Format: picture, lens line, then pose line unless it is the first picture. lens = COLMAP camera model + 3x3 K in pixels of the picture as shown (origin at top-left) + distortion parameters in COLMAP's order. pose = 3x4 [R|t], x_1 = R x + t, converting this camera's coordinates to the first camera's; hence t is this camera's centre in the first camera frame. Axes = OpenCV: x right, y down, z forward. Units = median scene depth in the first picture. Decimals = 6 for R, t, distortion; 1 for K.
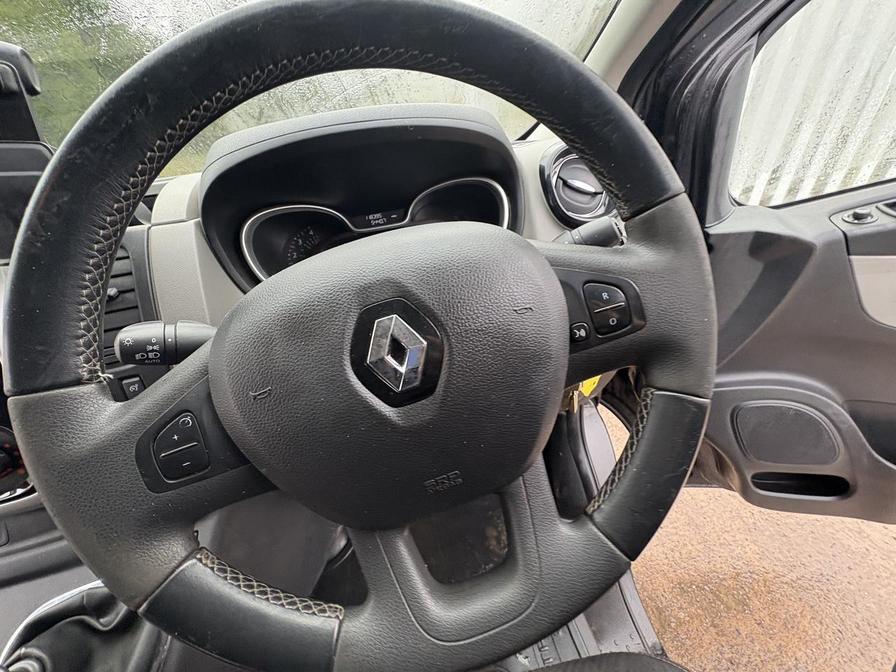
lens RADIAL K [[355.5, 0, 447.2], [0, 355.5, 335.7], [0, 0, 1]] dist [-0.001248, 0.000468]
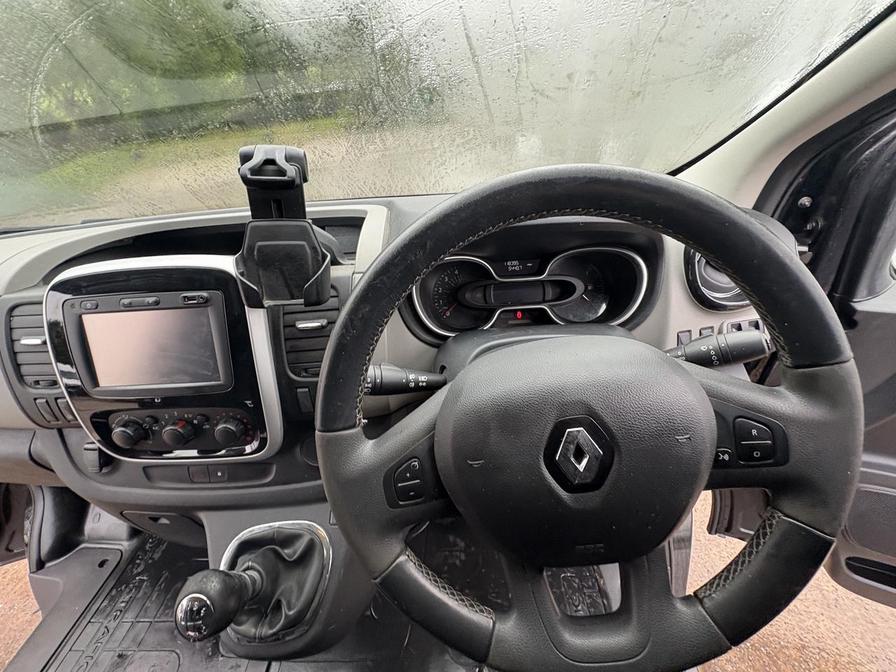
lens RADIAL K [[355.5, 0, 444.3], [0, 355.5, 335.1], [0, 0, 1]] dist [-0.001248, 0.000468]
pose [[0.971458, 0.160888, -0.174309, -0.399409], [-0.150048, 0.985923, 0.073767, -0.358570], [0.183724, -0.045507, 0.981924, -0.333936]]
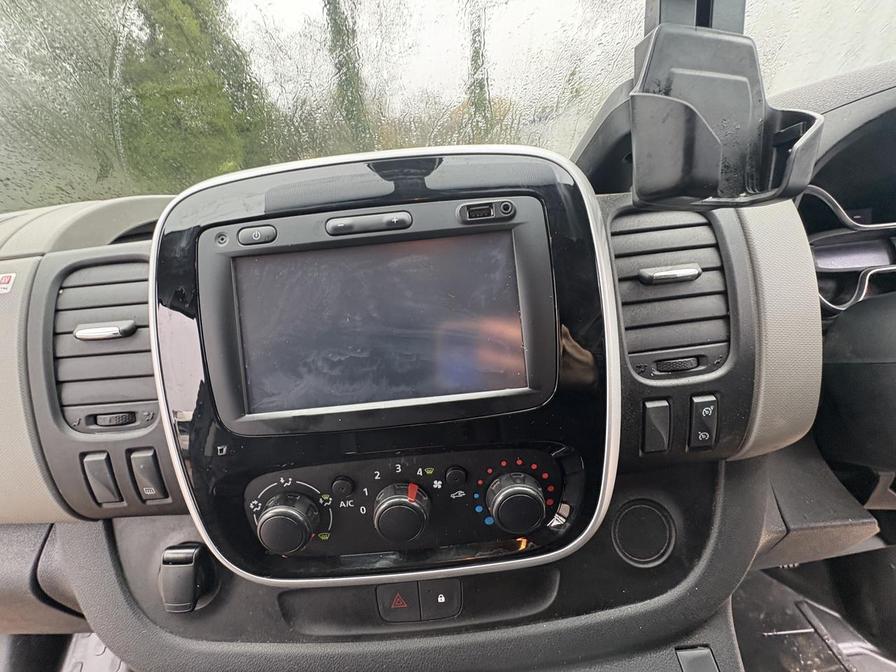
lens RADIAL K [[355.5, 0, 447.3], [0, 355.5, 335.9], [0, 0, 1]] dist [-0.001248, 0.000468]
pose [[0.983760, 0.093130, -0.153440, -1.941273], [-0.111514, 0.986980, -0.115912, 0.212654], [0.140647, 0.131141, 0.981336, 0.389642]]
